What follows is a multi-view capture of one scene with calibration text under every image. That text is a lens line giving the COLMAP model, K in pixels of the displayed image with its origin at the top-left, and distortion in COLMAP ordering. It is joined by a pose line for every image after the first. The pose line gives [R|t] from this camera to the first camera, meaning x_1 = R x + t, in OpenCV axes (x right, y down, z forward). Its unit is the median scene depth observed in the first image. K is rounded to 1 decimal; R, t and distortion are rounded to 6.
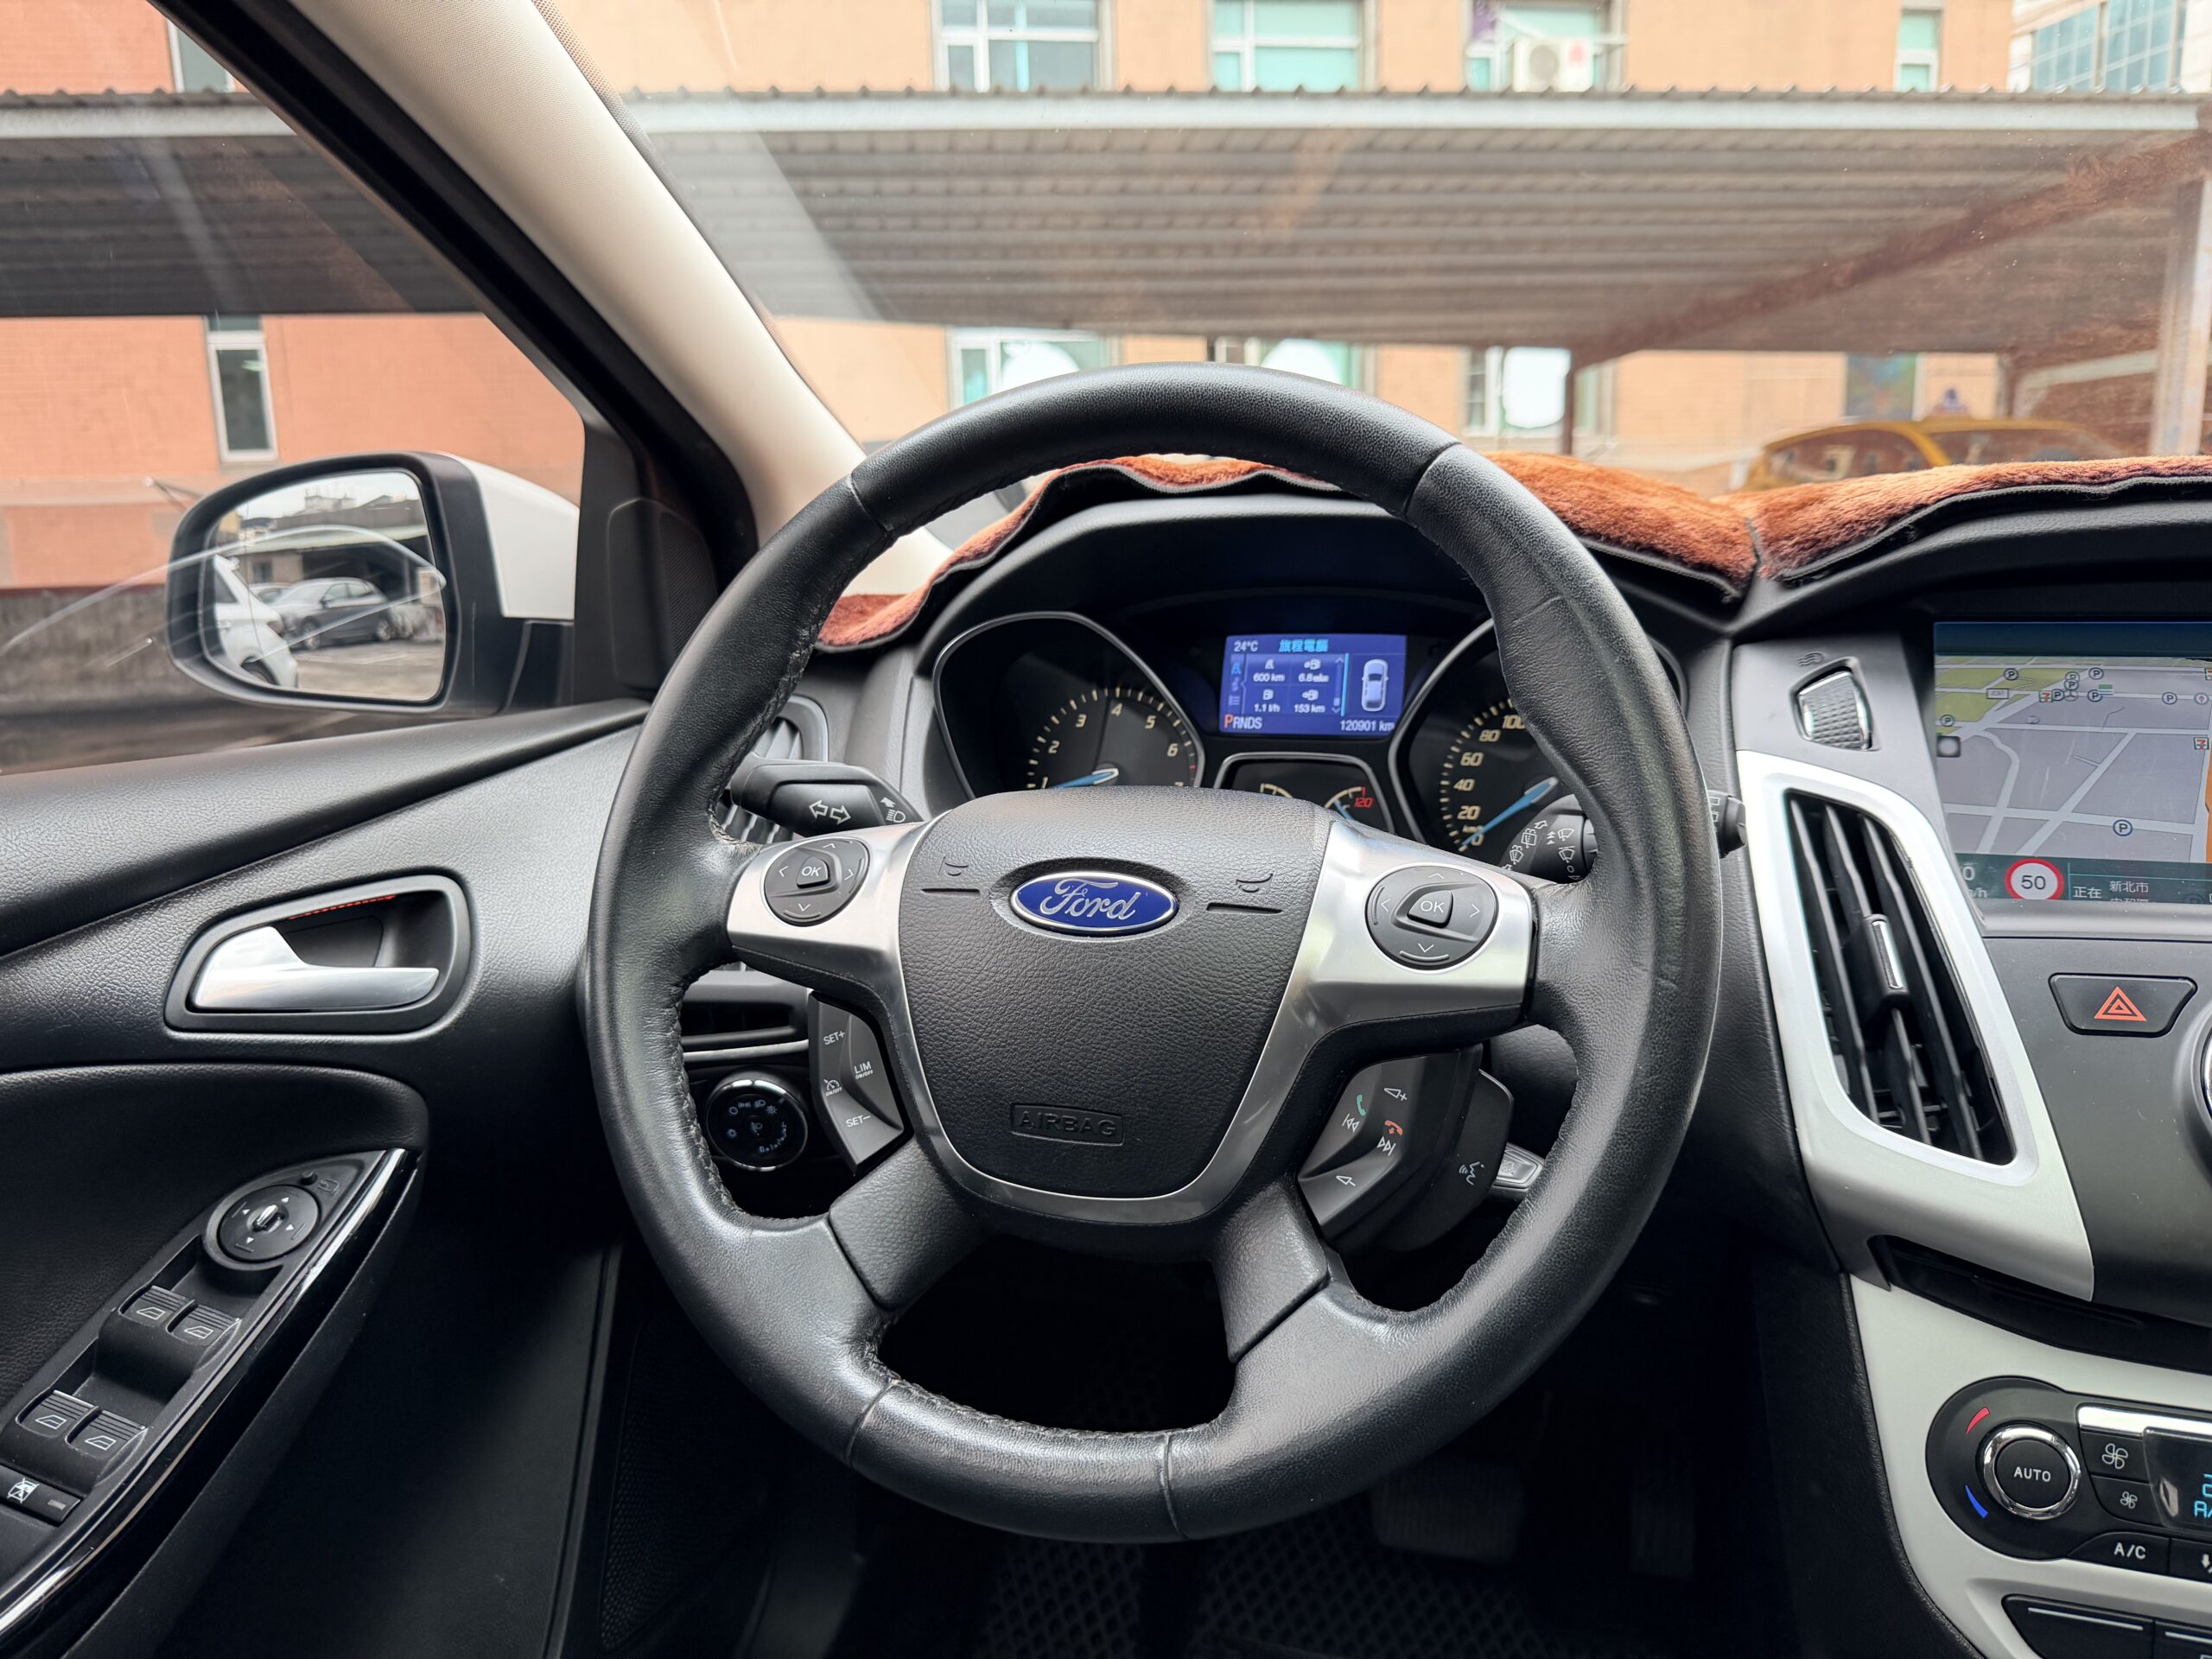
lens RADIAL K [[1573.4, 0, 1101.9], [0, 1573.4, 839.3], [0, 0, 1]] dist [0.066576, -0.103588]
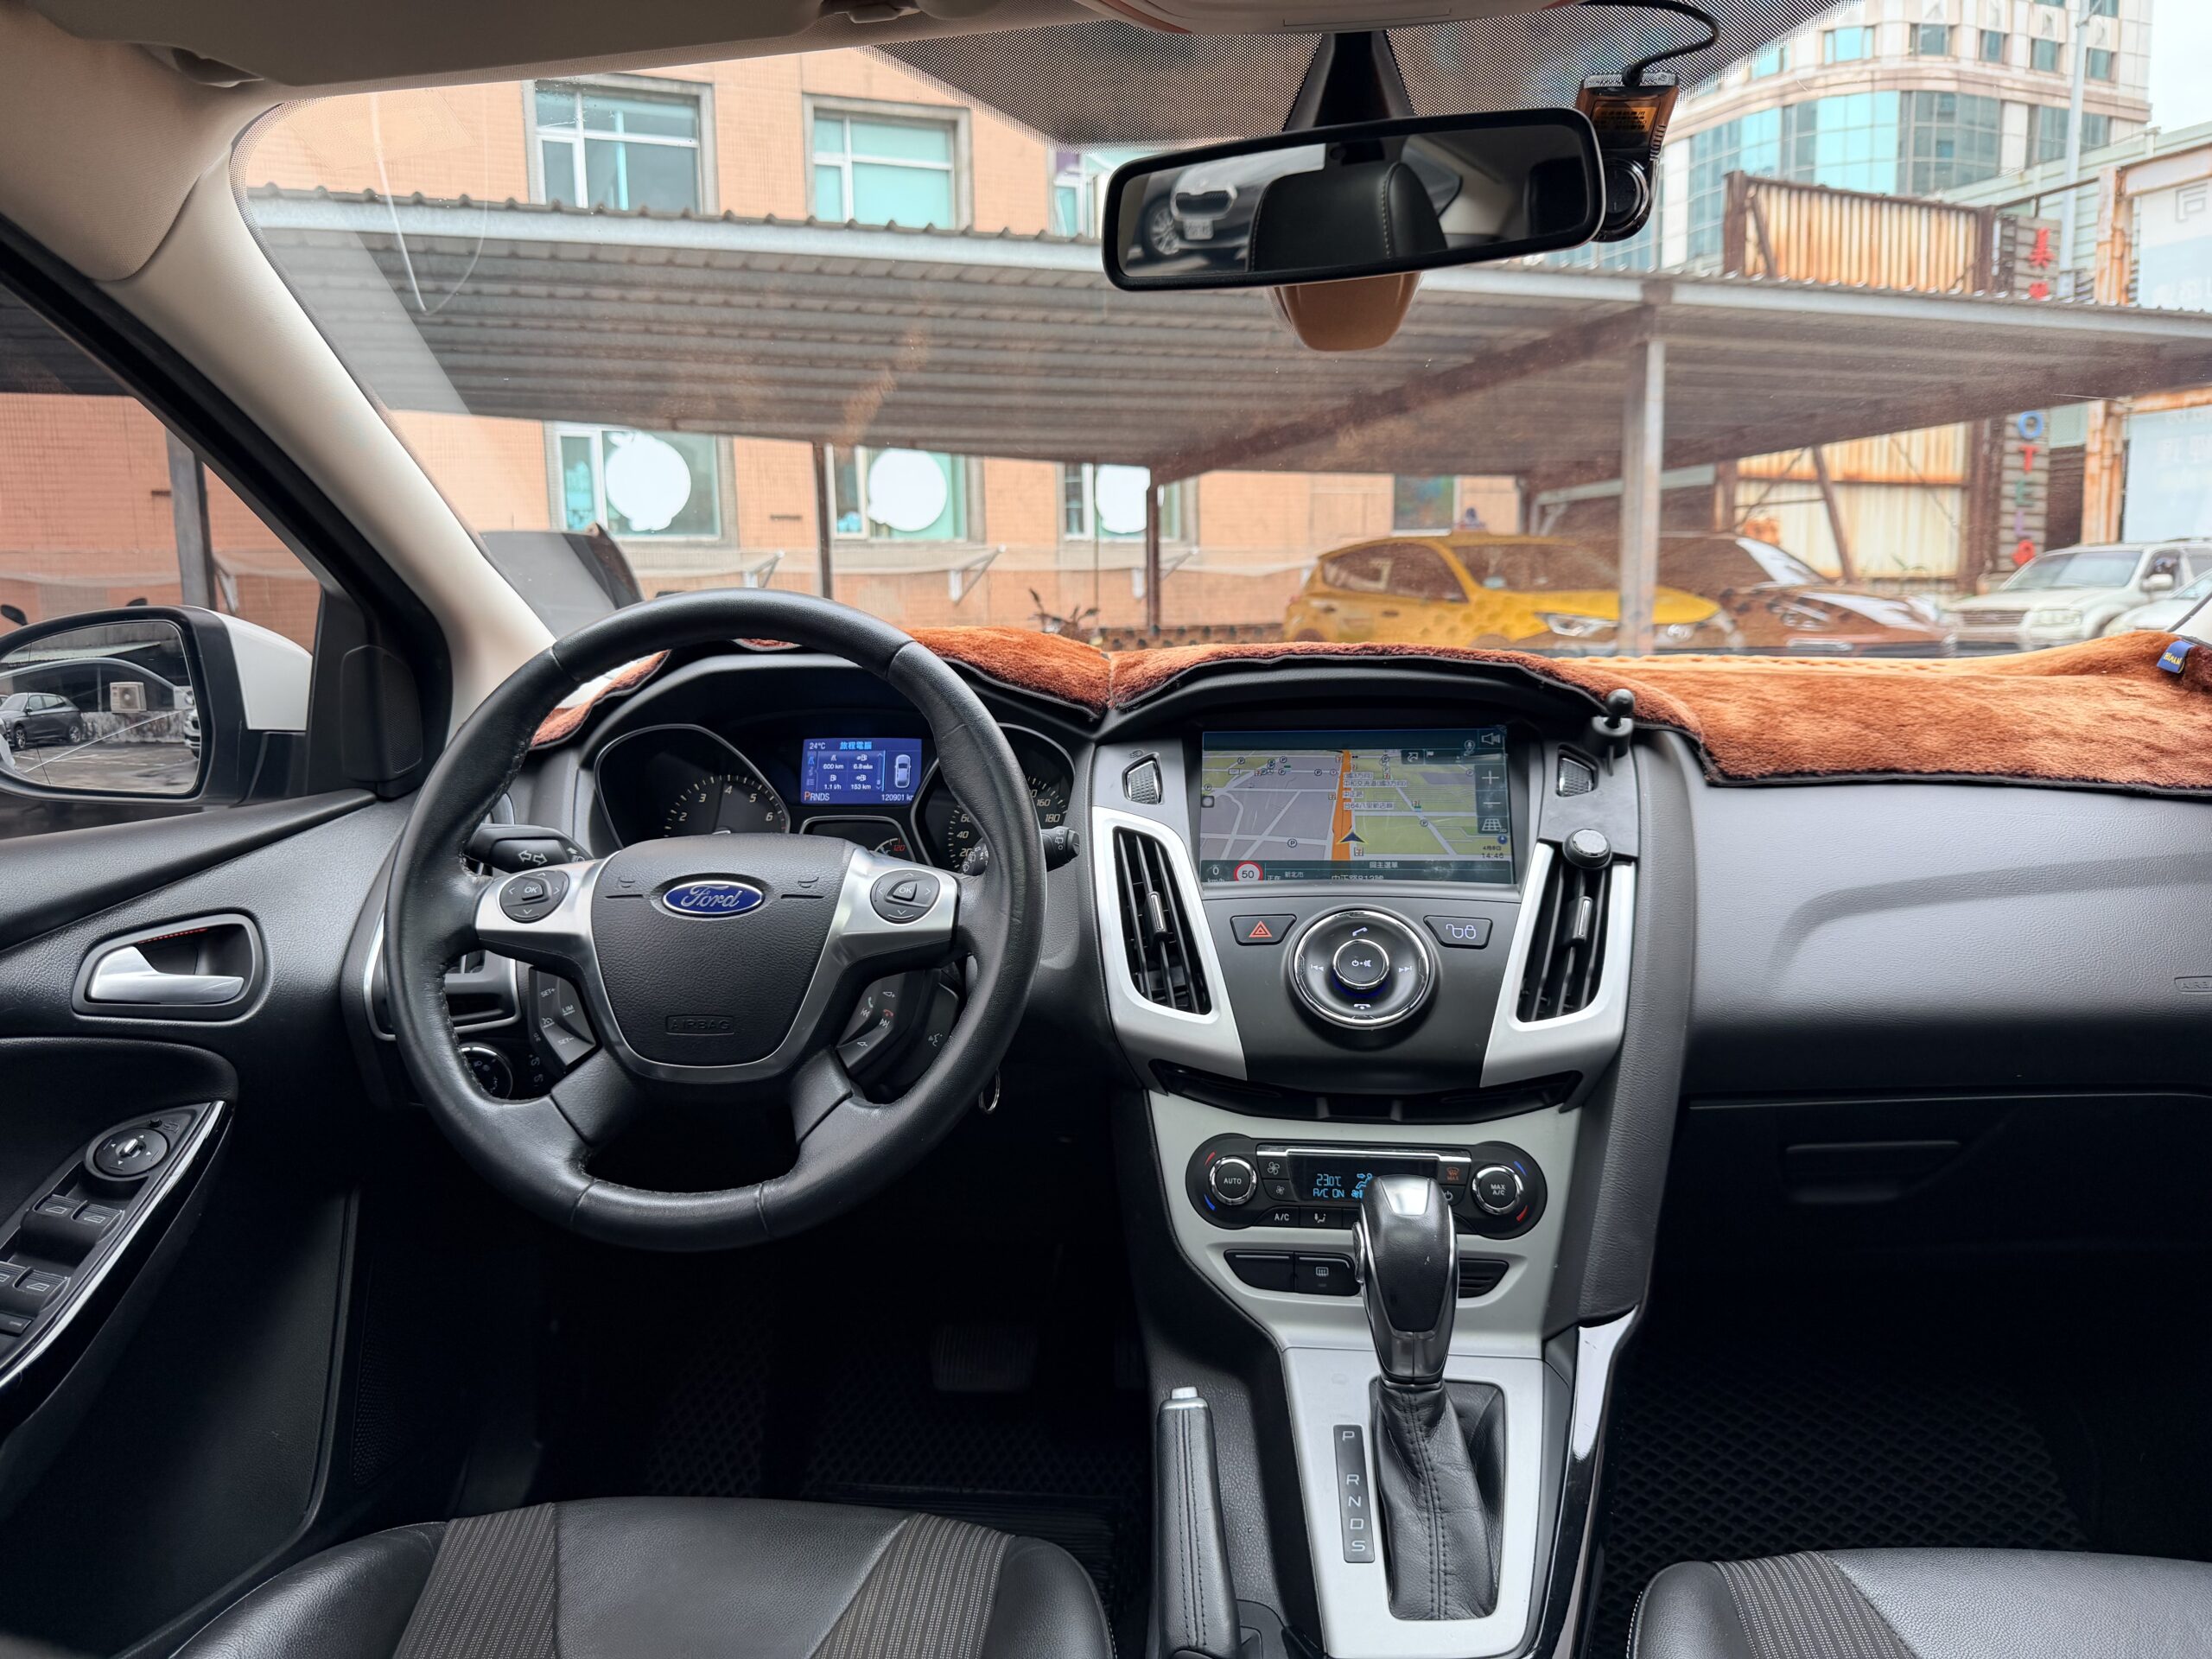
lens RADIAL K [[1551.2, 0, 1107.0], [0, 1551.2, 842.4], [0, 0, 1]] dist [0.148022, -0.310797]
pose [[0.970890, -0.024514, 0.238266, 0.005127], [0.036965, 0.998167, -0.047929, 0.062487], [-0.236655, 0.055341, 0.970016, -0.621159]]
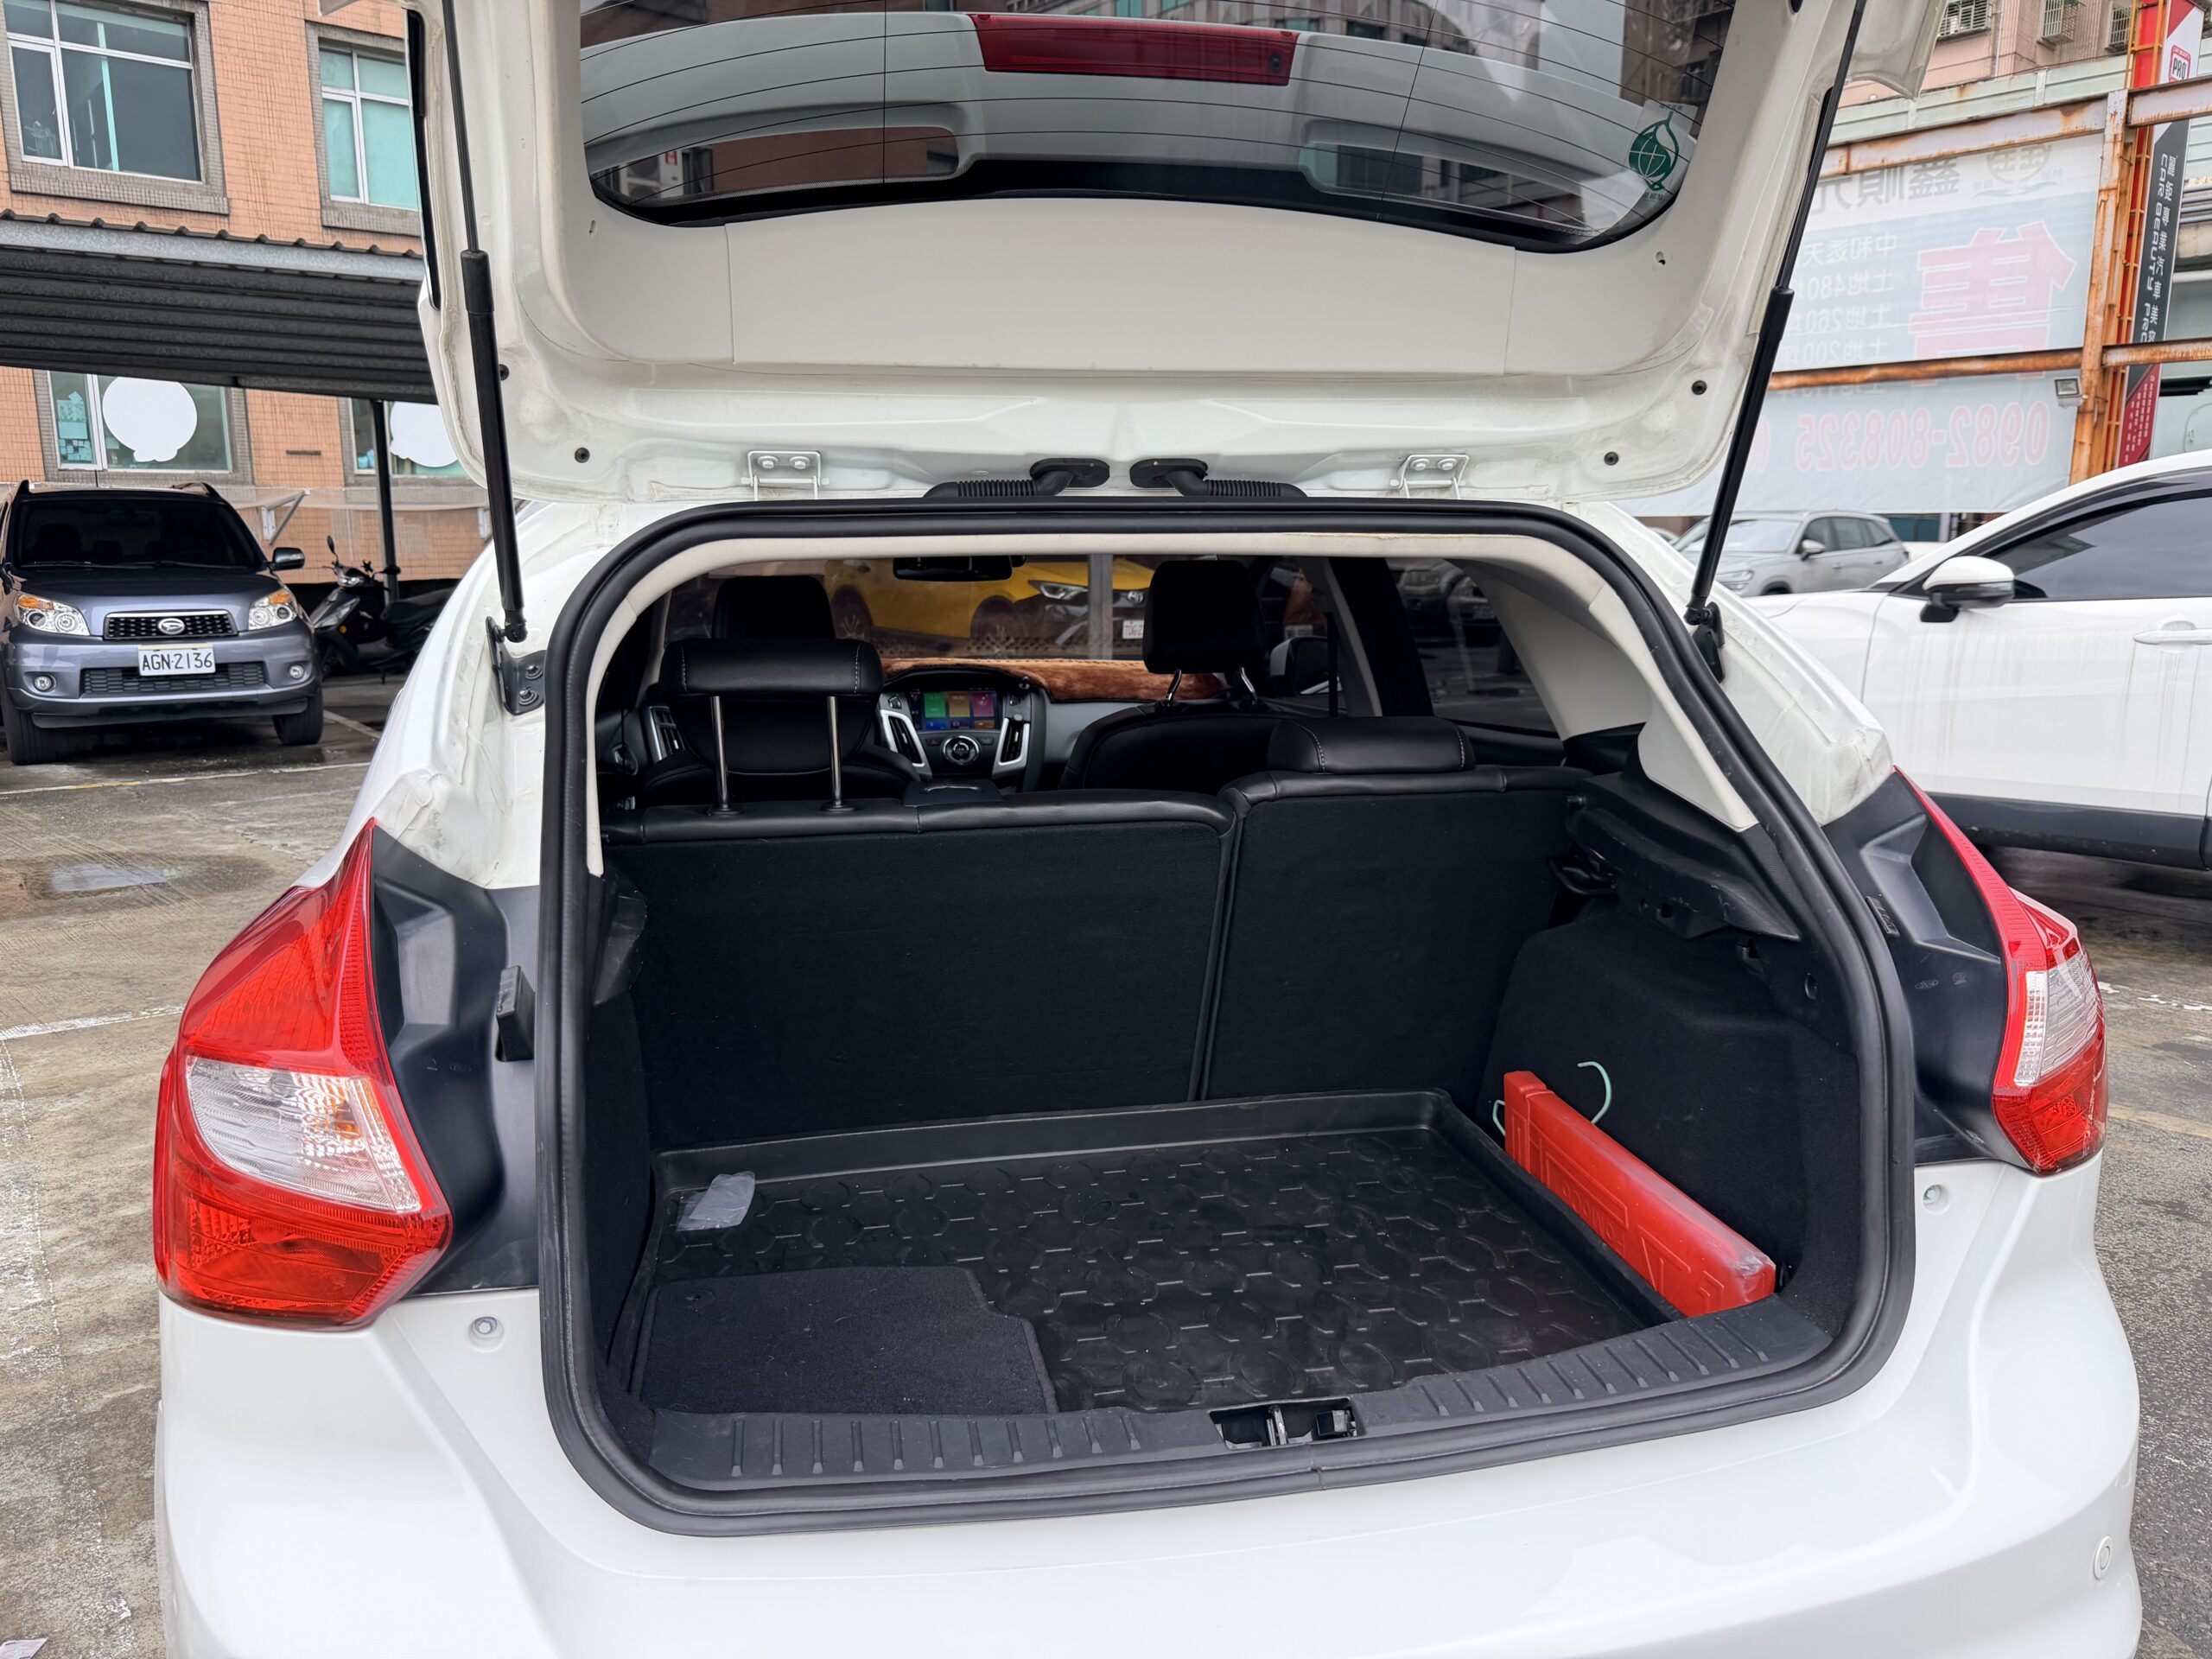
lens RADIAL K [[1573.4, 0, 1101.9], [0, 1573.4, 839.3], [0, 0, 1]] dist [0.066576, -0.103588]
pose [[0.856499, -0.069584, 0.511437, -1.852716], [0.075607, 0.997097, 0.009044, 0.413929], [-0.510581, 0.030922, 0.859273, -4.268983]]
